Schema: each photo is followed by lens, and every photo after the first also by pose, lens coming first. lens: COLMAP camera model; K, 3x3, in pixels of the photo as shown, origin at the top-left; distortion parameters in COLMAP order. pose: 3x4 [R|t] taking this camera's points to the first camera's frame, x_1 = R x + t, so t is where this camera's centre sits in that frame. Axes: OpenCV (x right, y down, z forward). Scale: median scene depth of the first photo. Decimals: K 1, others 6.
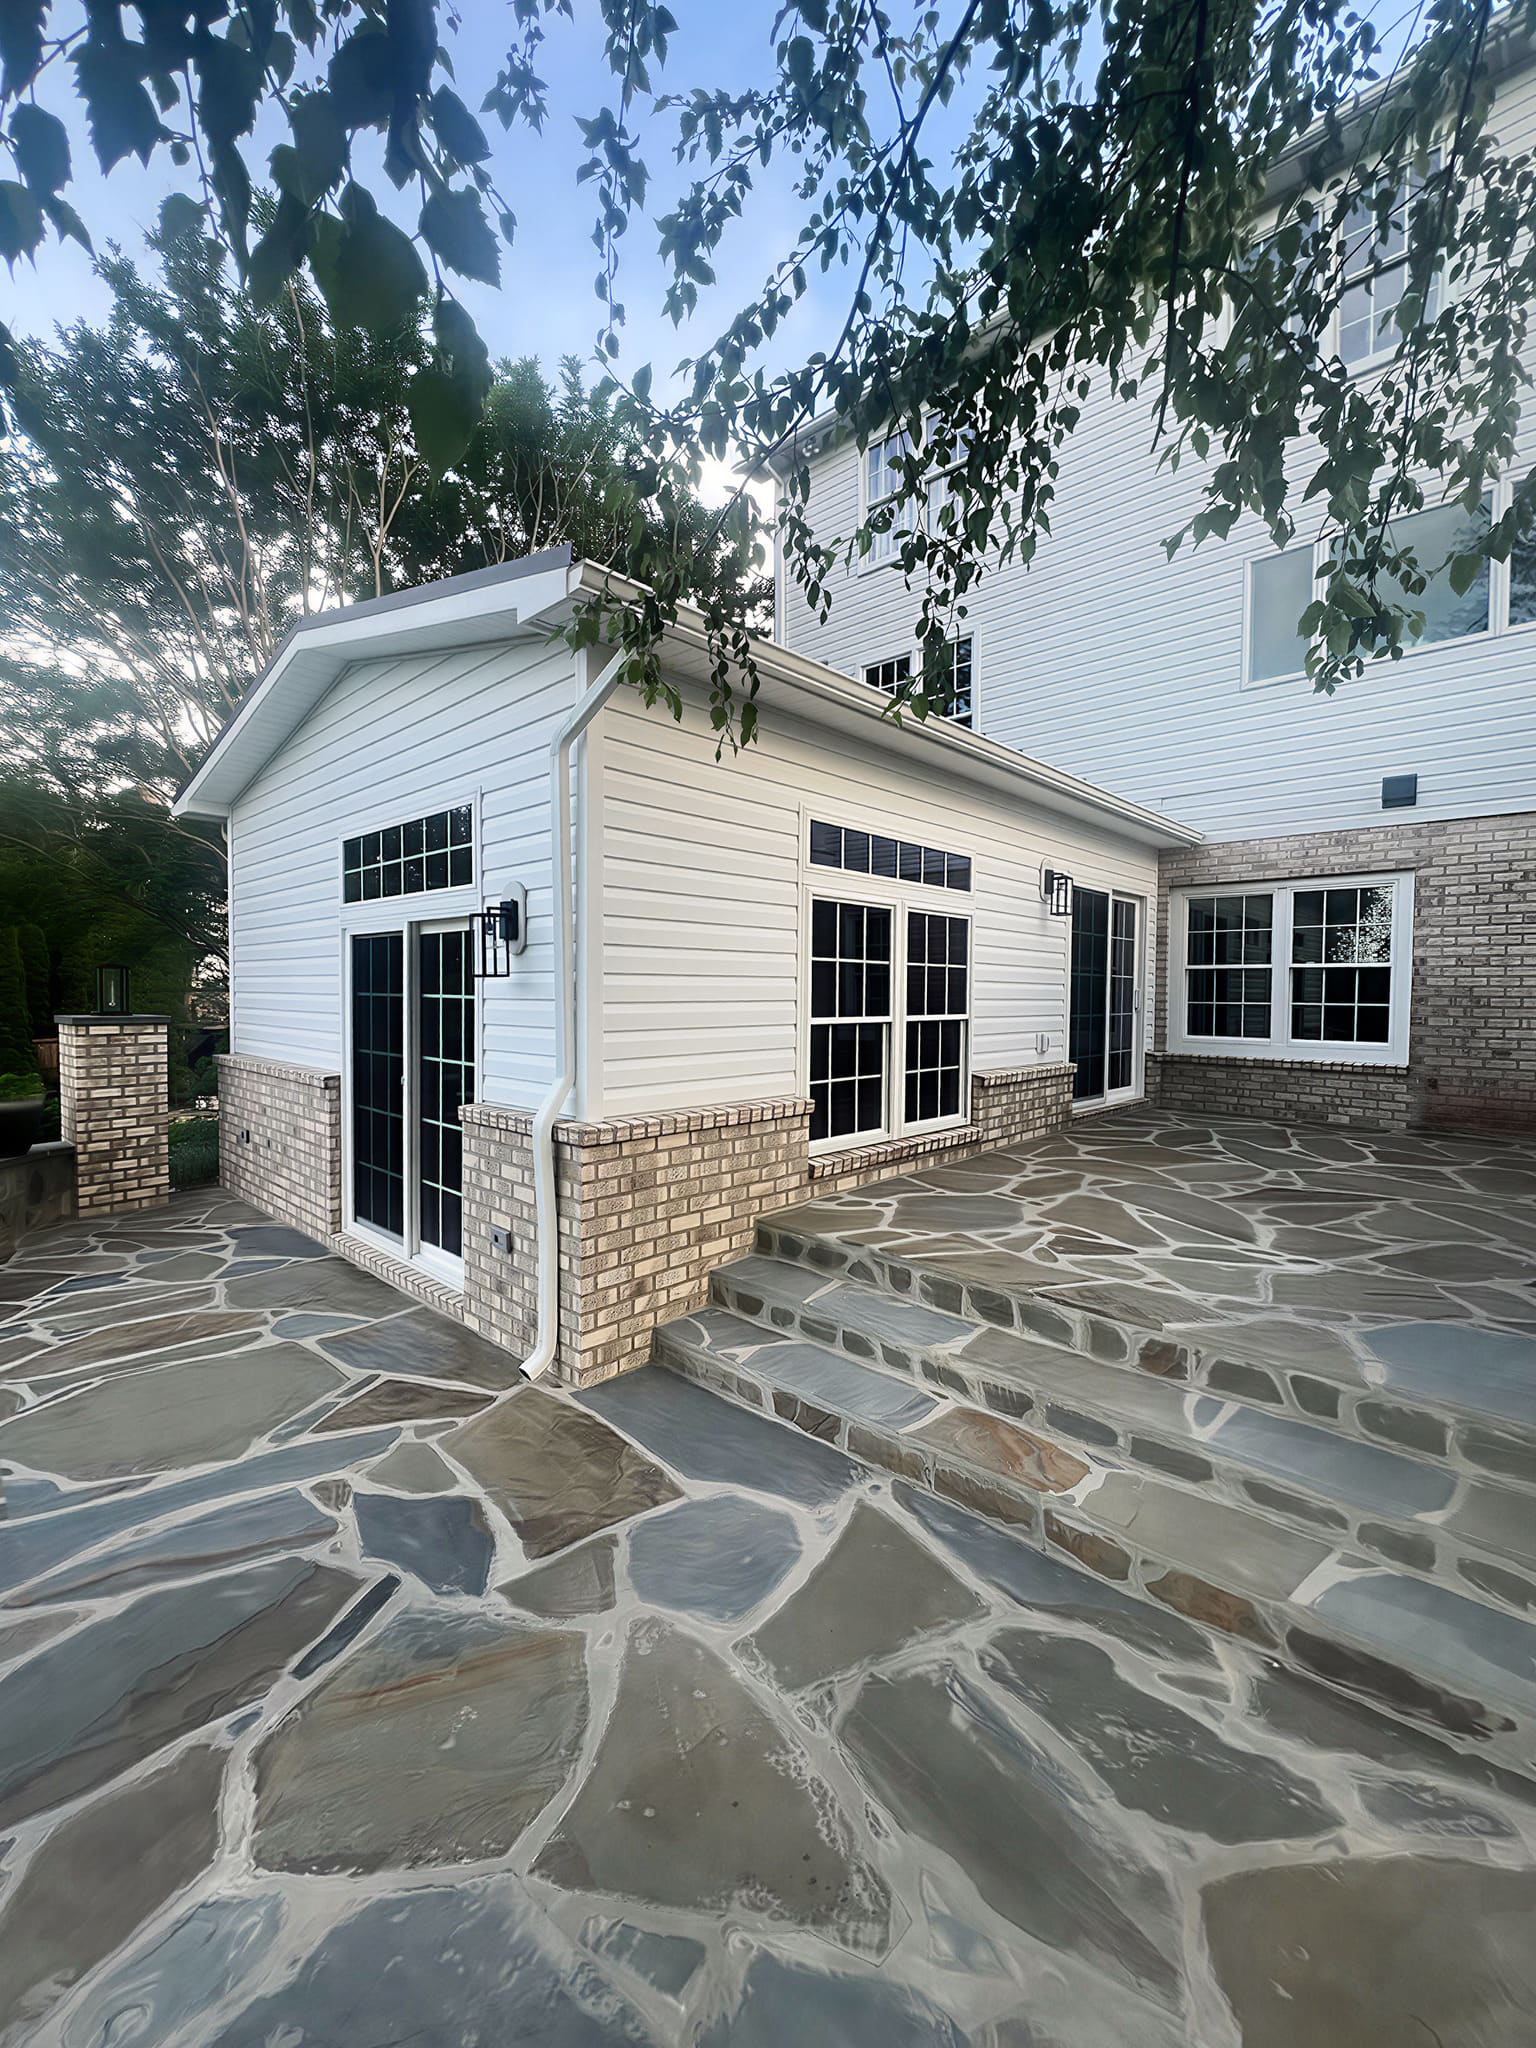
lens RADIAL K [[857.0, 0, 768.0], [0, 857.0, 1018.4], [0, 0, 1]] dist [0.005044, 0.000153]
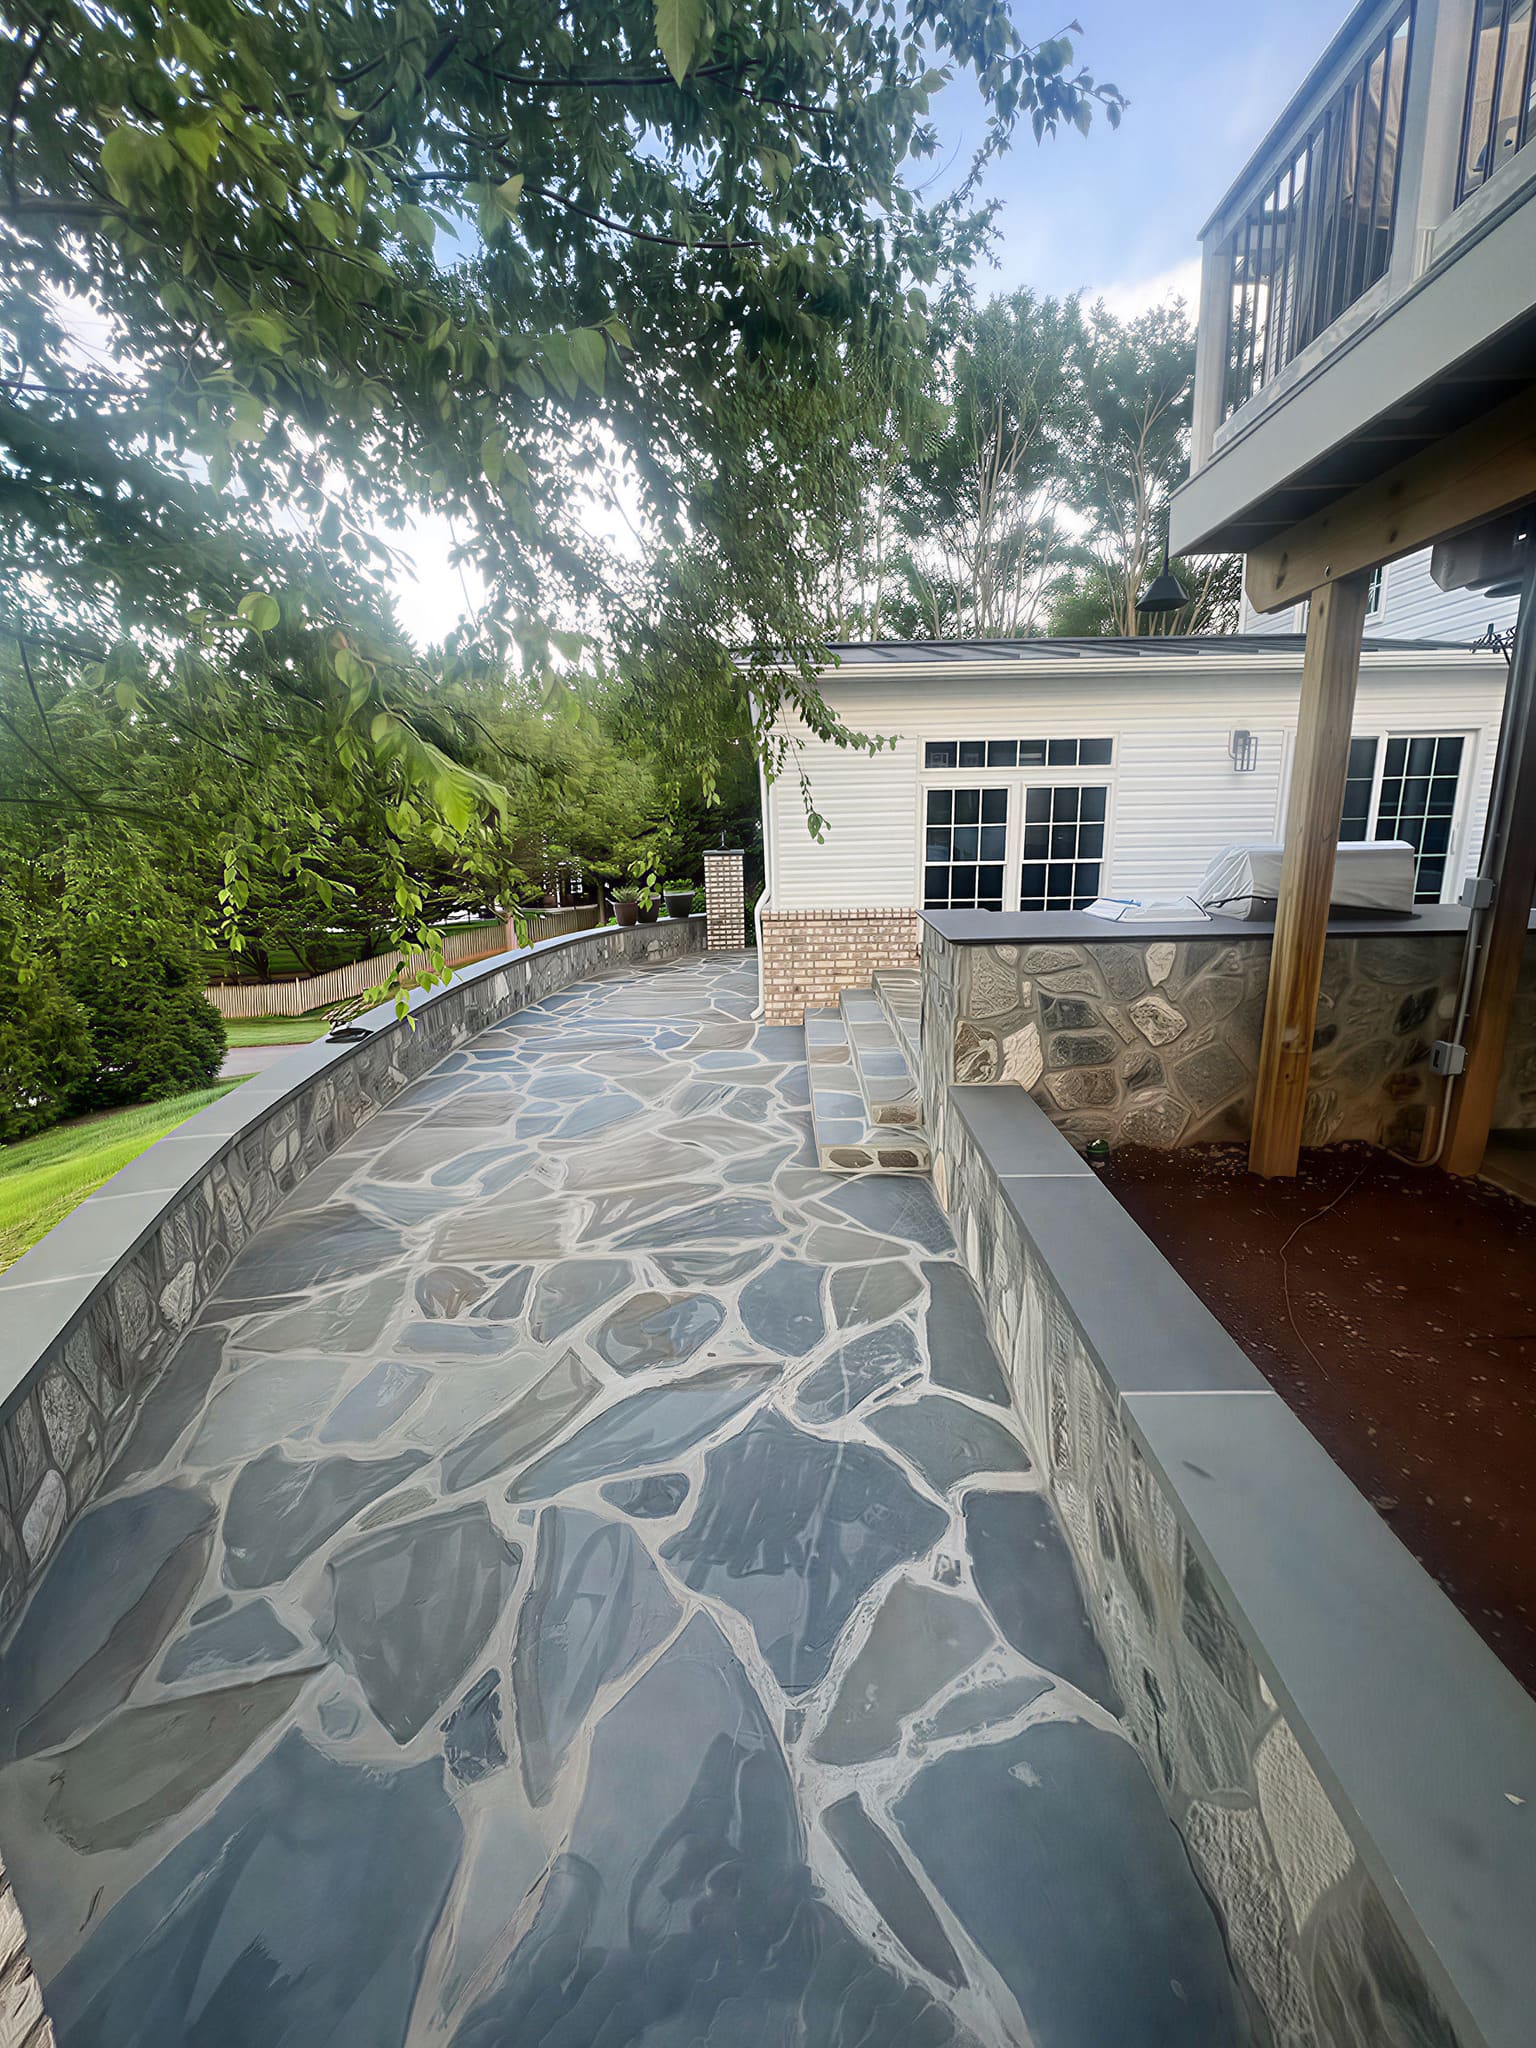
lens RADIAL K [[857.0, 0, 773.9], [0, 857.0, 1018.1], [0, 0, 1]] dist [0.005044, 0.000153]
pose [[0.670208, 0.147001, -0.727470, 1.036612], [0.003105, 0.979624, 0.200815, -0.036342], [0.742167, -0.136847, 0.656095, -0.352652]]
